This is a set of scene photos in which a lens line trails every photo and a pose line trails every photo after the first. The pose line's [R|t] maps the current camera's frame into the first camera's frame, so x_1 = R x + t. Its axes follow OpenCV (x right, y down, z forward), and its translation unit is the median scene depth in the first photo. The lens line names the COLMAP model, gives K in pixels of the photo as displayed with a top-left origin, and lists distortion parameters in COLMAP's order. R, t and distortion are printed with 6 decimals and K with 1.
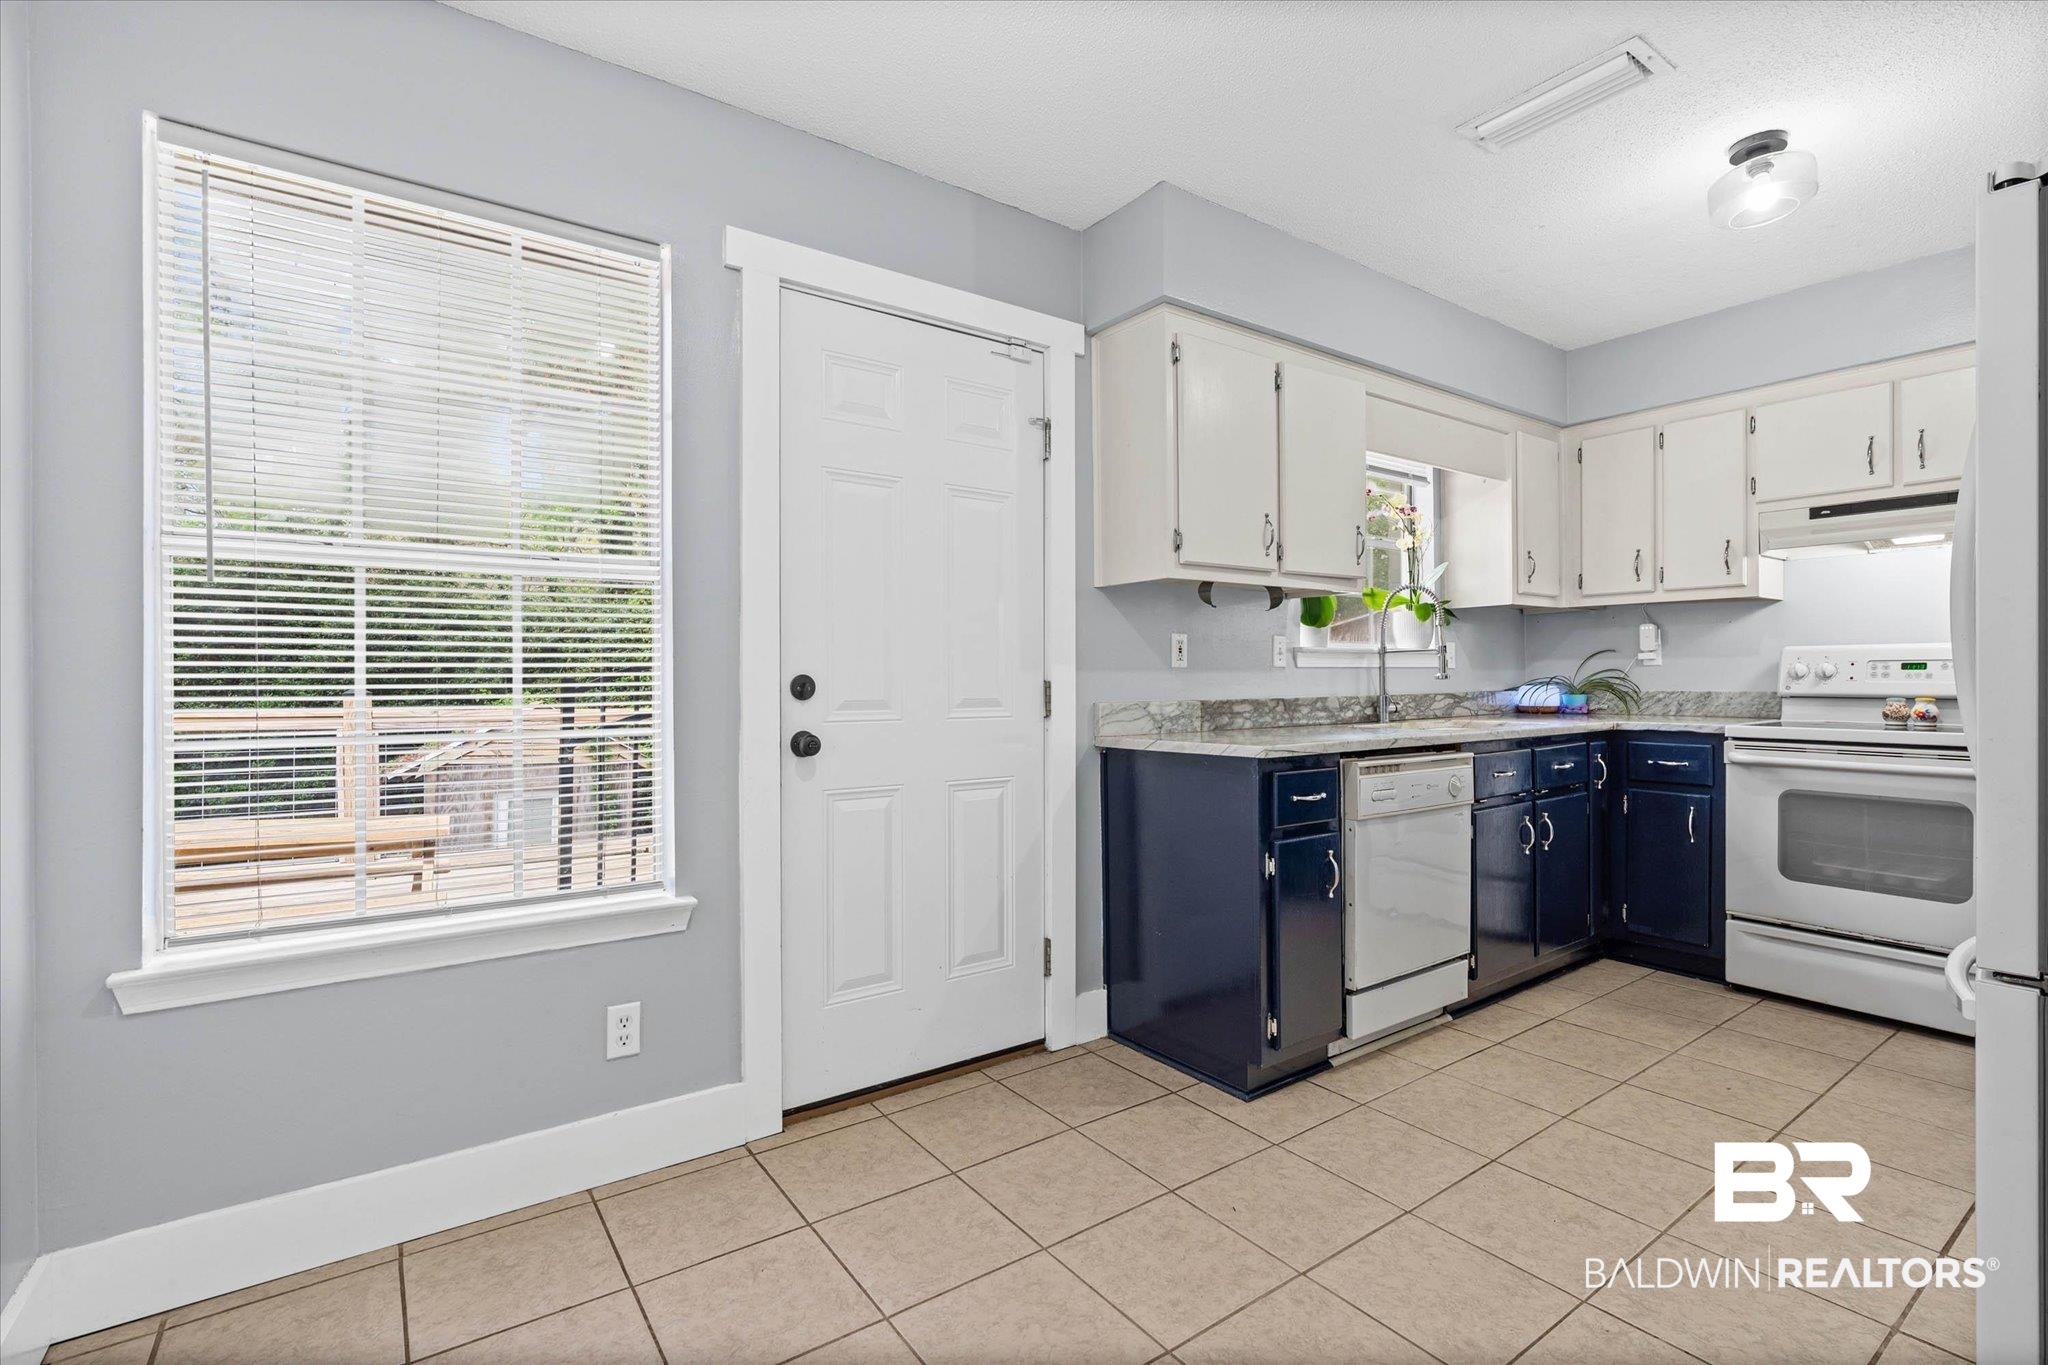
lens RADIAL K [[933.2, 0, 1024.0], [0, 933.2, 682.5], [0, 0, 1]] dist [-0.005210, 0.001635]
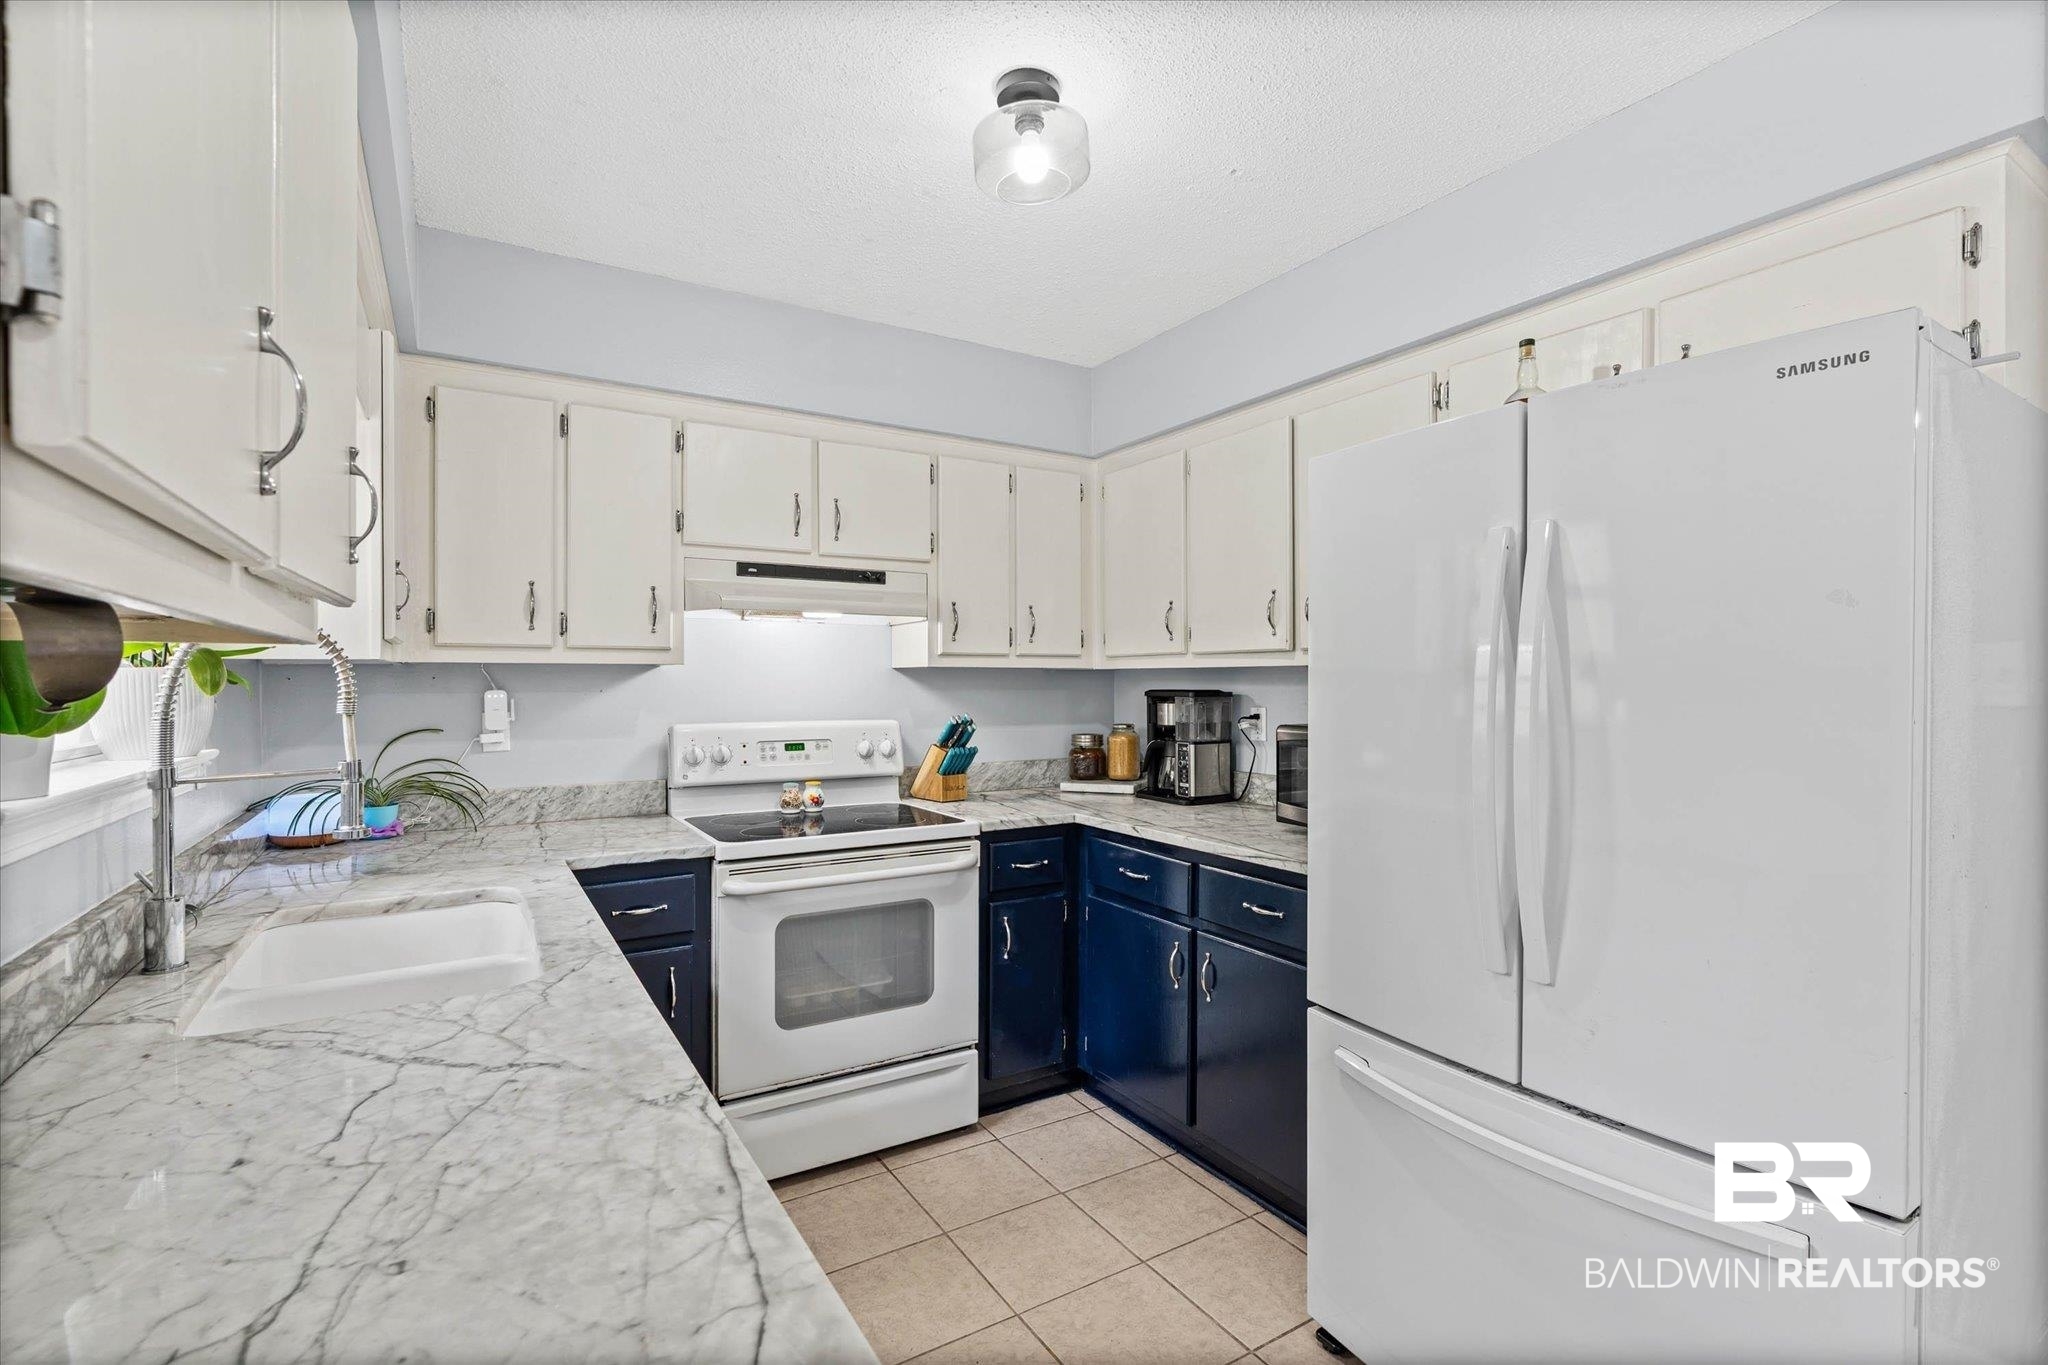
lens RADIAL K [[933.2, 0, 1024.0], [0, 933.2, 682.5], [0, 0, 1]] dist [-0.005210, 0.001635]
pose [[0.073638, 0.002738, 0.997281, 0.042581], [0.006028, 0.999977, -0.003191, -0.089354], [-0.997267, 0.006247, 0.073620, 0.802200]]
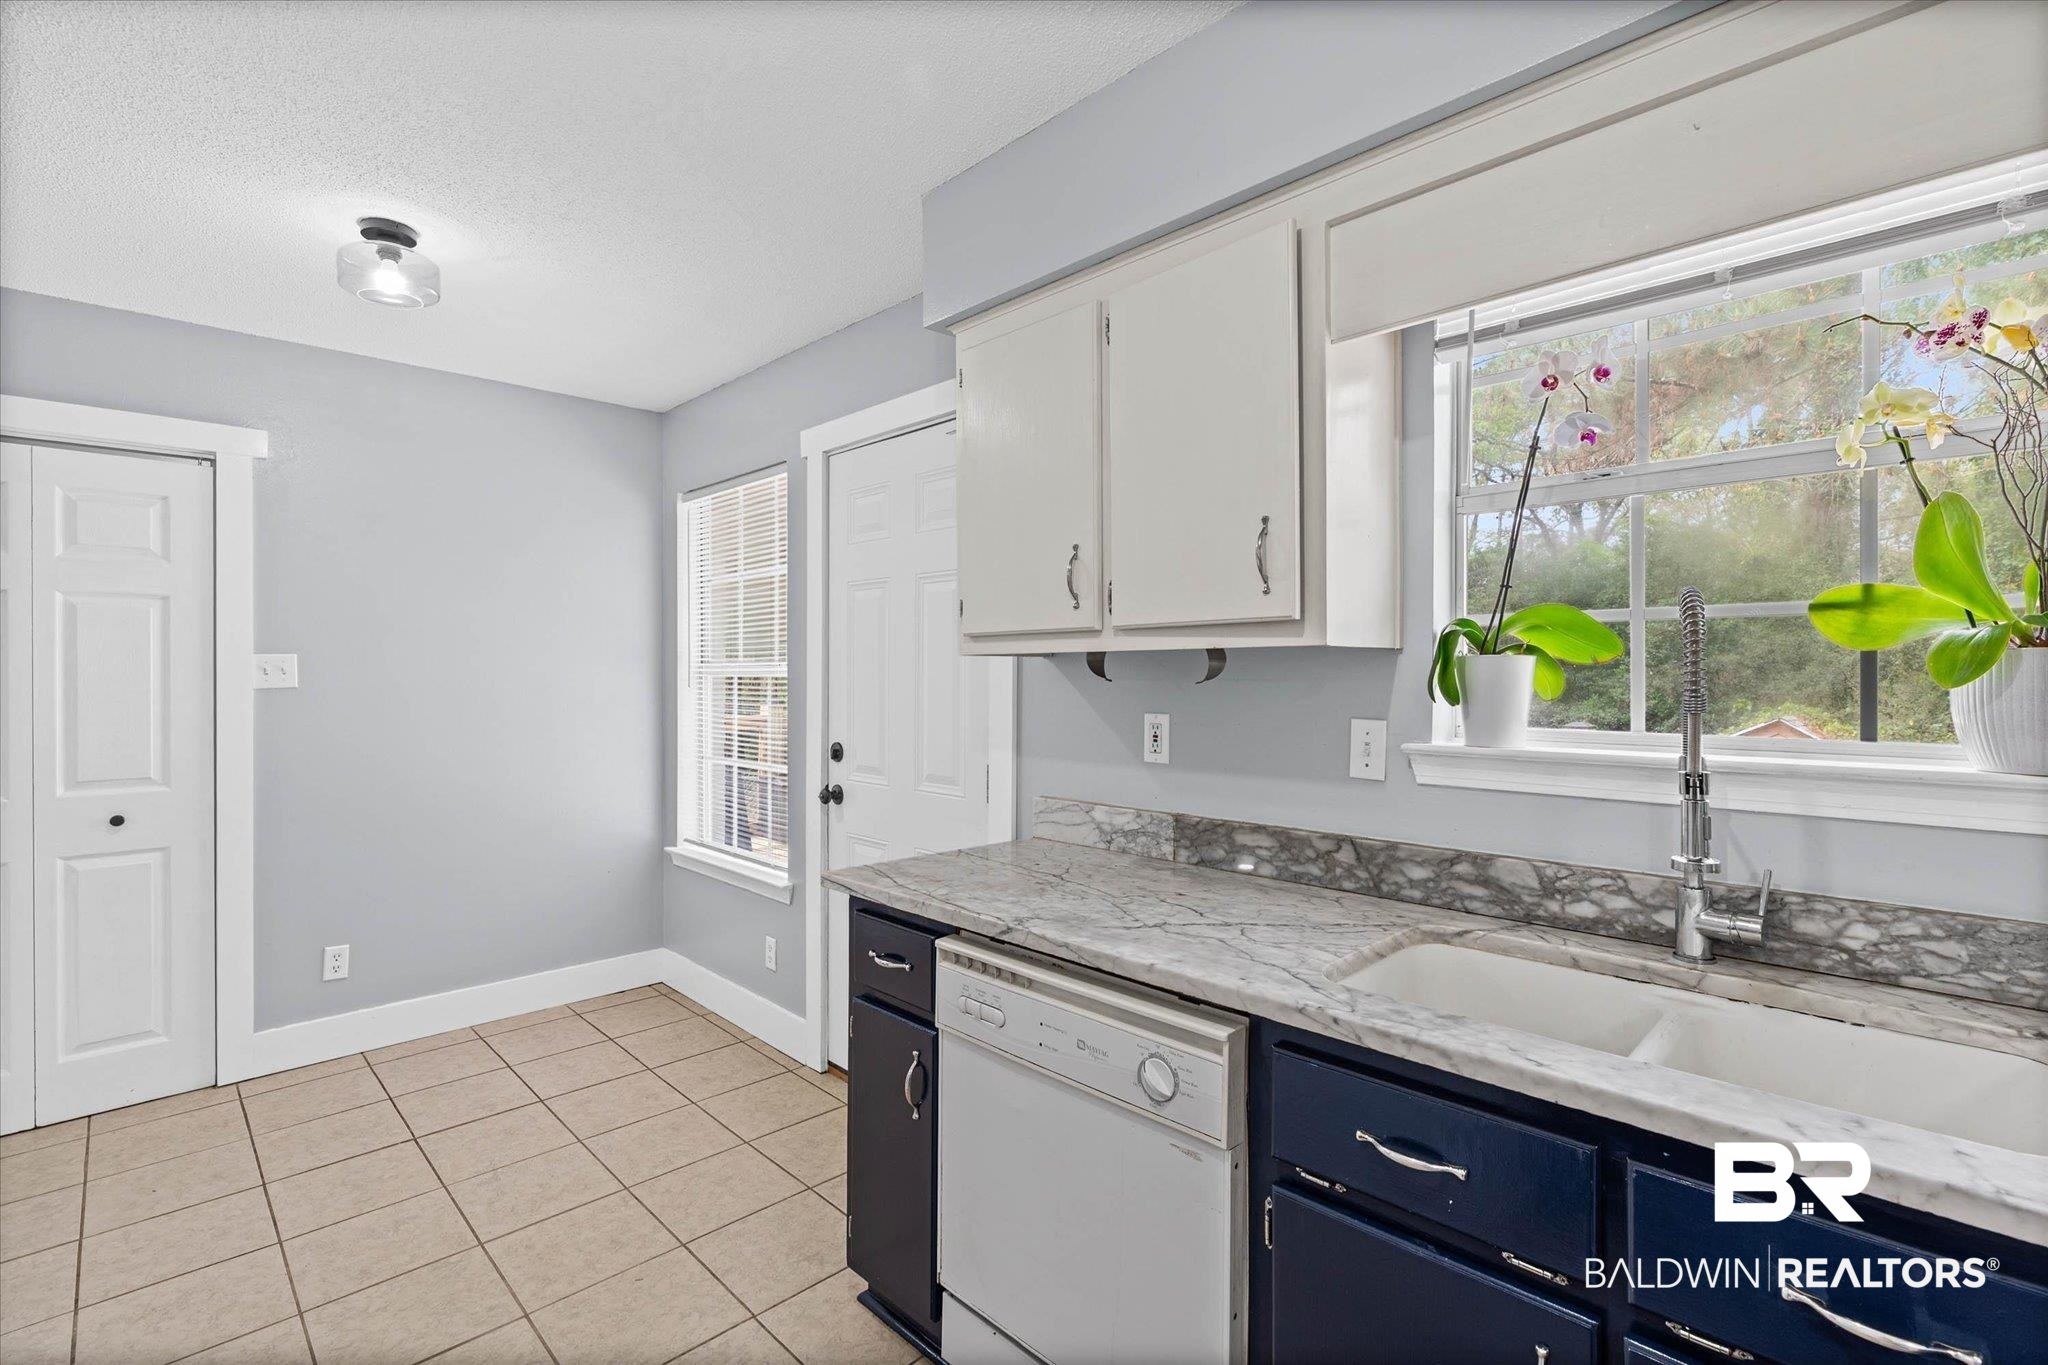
lens RADIAL K [[933.2, 0, 1024.0], [0, 933.2, 682.5], [0, 0, 1]] dist [-0.005210, 0.001635]
pose [[0.153945, 0.015261, -0.987962, 0.911686], [-0.003124, 0.999883, 0.014959, -0.093600], [0.988075, 0.000784, 0.153975, 0.866945]]
